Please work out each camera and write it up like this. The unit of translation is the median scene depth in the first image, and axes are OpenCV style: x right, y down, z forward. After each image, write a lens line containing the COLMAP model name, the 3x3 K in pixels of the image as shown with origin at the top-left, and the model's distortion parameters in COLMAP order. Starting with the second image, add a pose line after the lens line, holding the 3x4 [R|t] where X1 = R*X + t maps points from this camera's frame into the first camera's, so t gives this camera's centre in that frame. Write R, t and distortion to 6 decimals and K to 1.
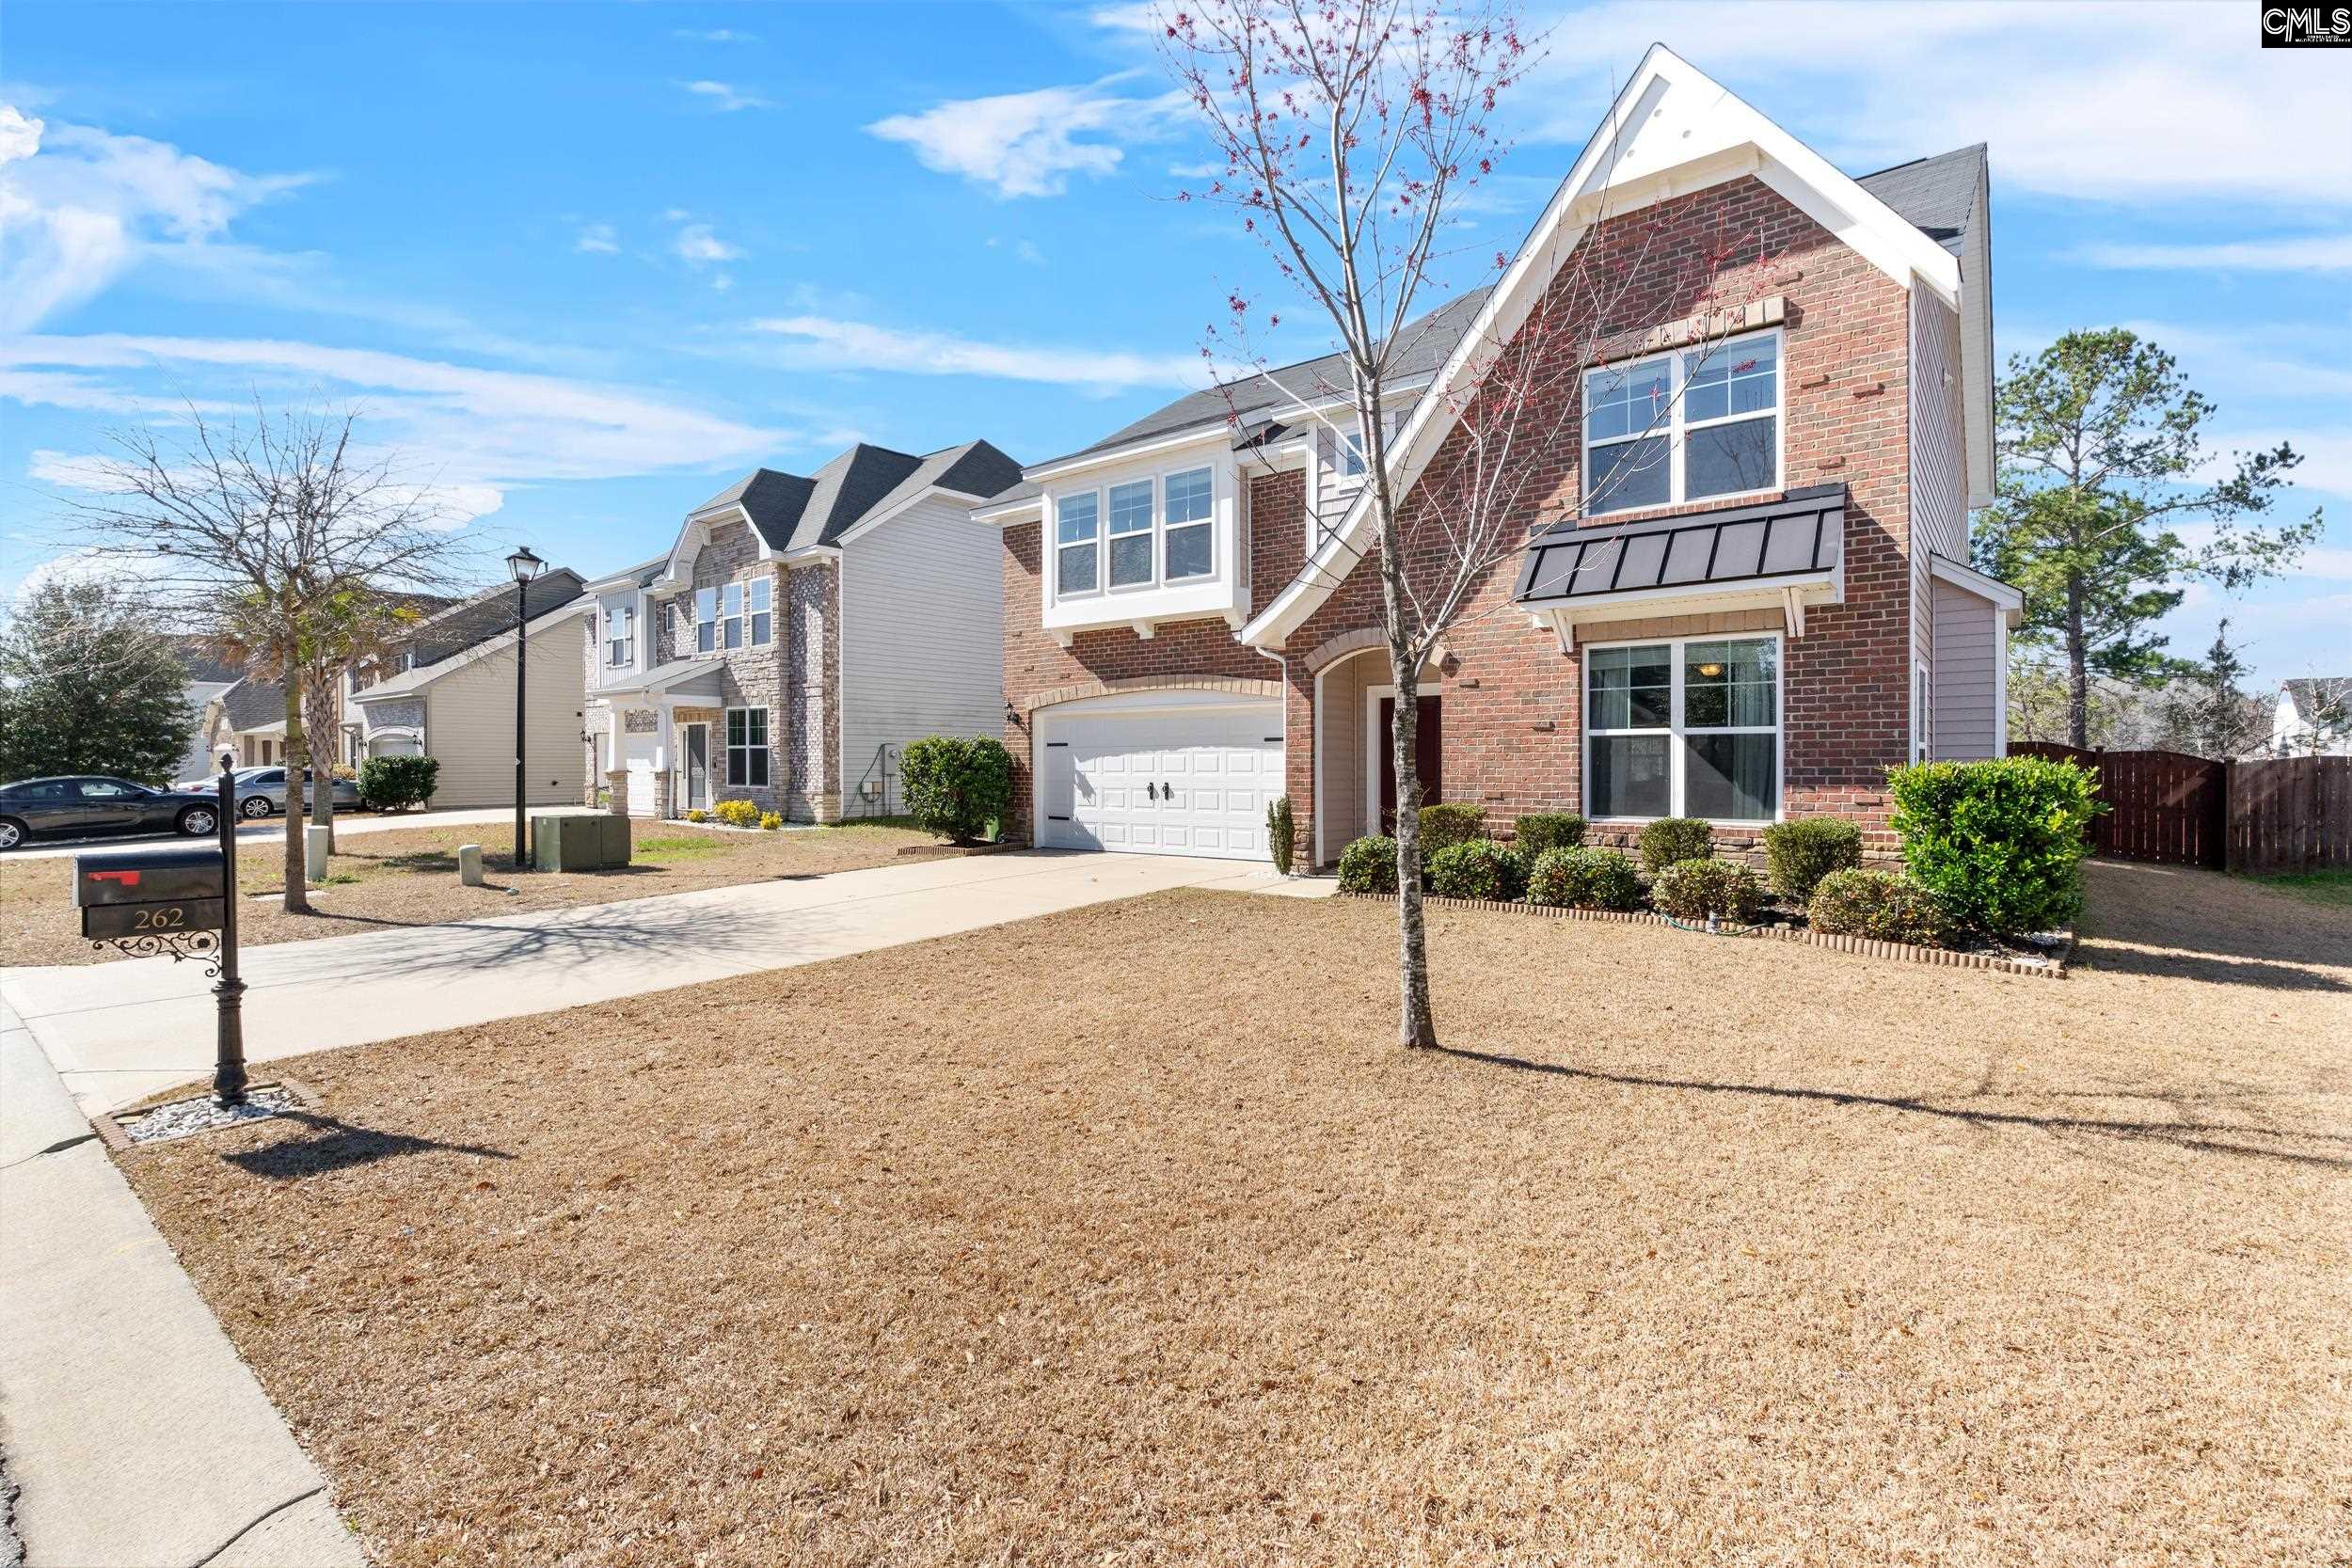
lens RADIAL K [[1082.7, 0, 1177.1], [0, 1082.7, 776.8], [0, 0, 1]] dist [-0.007197, 0.002071]
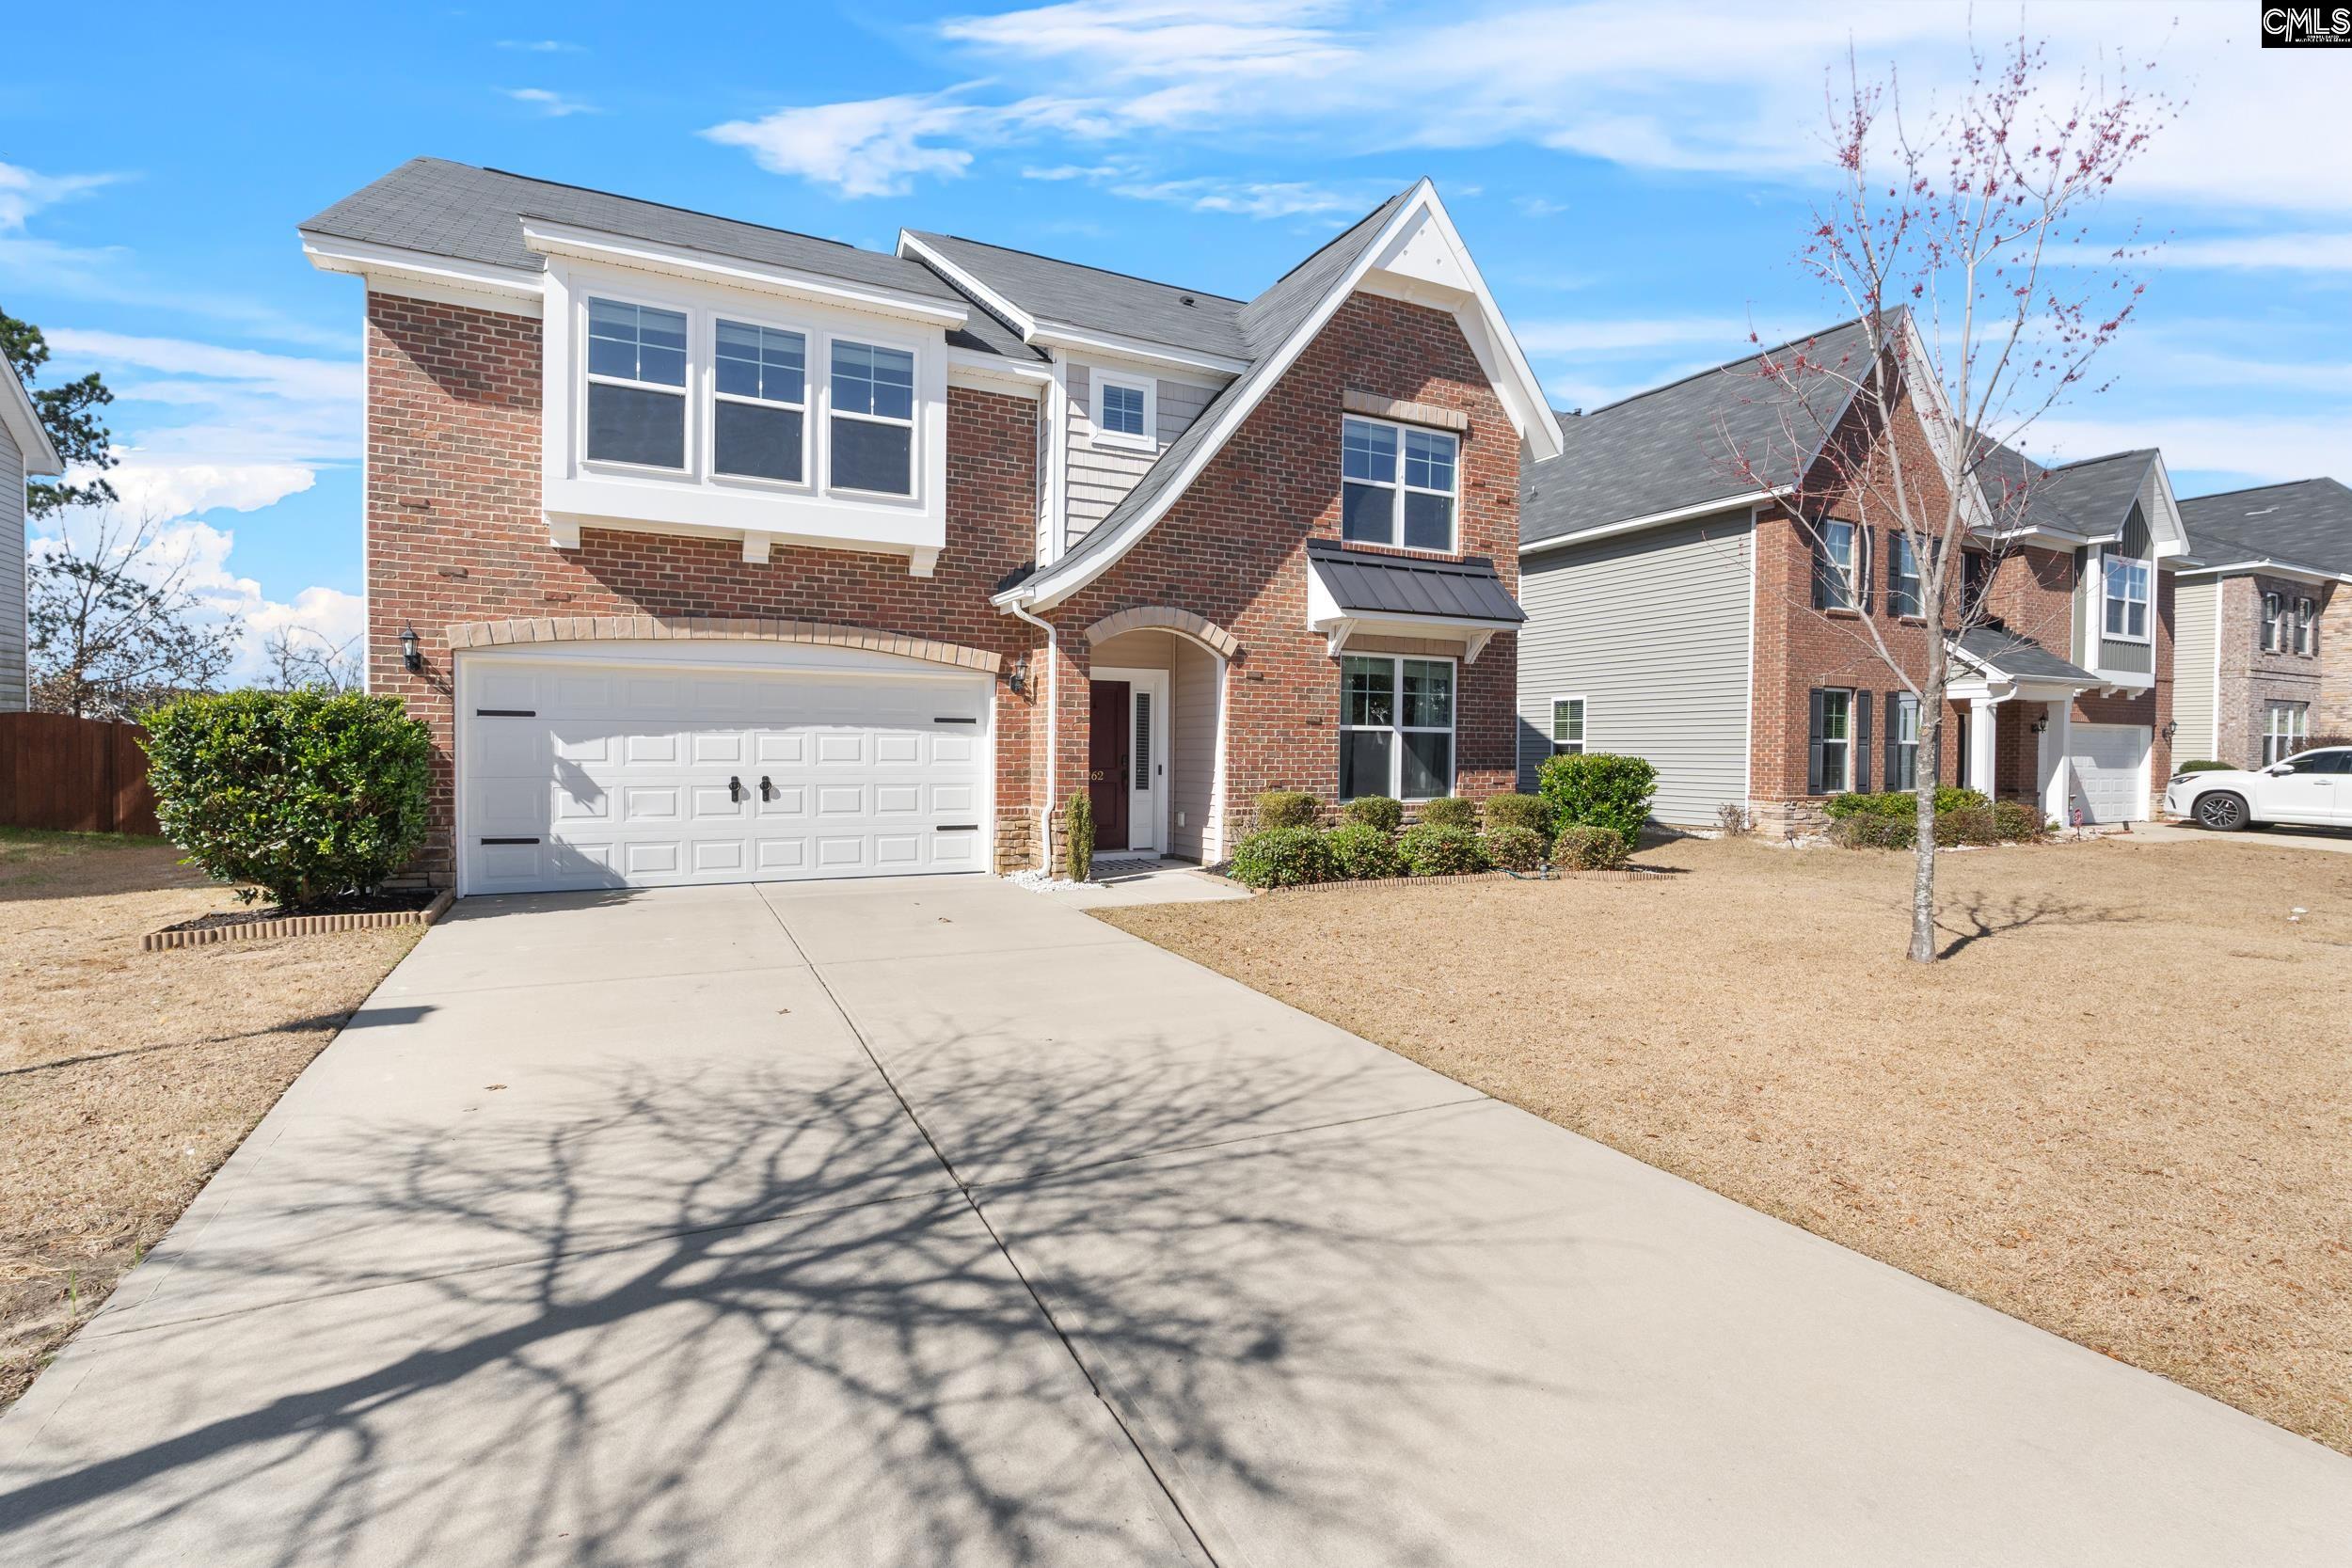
lens RADIAL K [[1082.7, 0, 1181.7], [0, 1082.7, 775.2], [0, 0, 1]] dist [-0.007197, 0.002071]
pose [[0.411726, -0.015468, 0.911177, -0.577645], [0.000800, 0.999862, 0.016612, -0.006974], [-0.911307, -0.006110, 0.411681, 0.521286]]
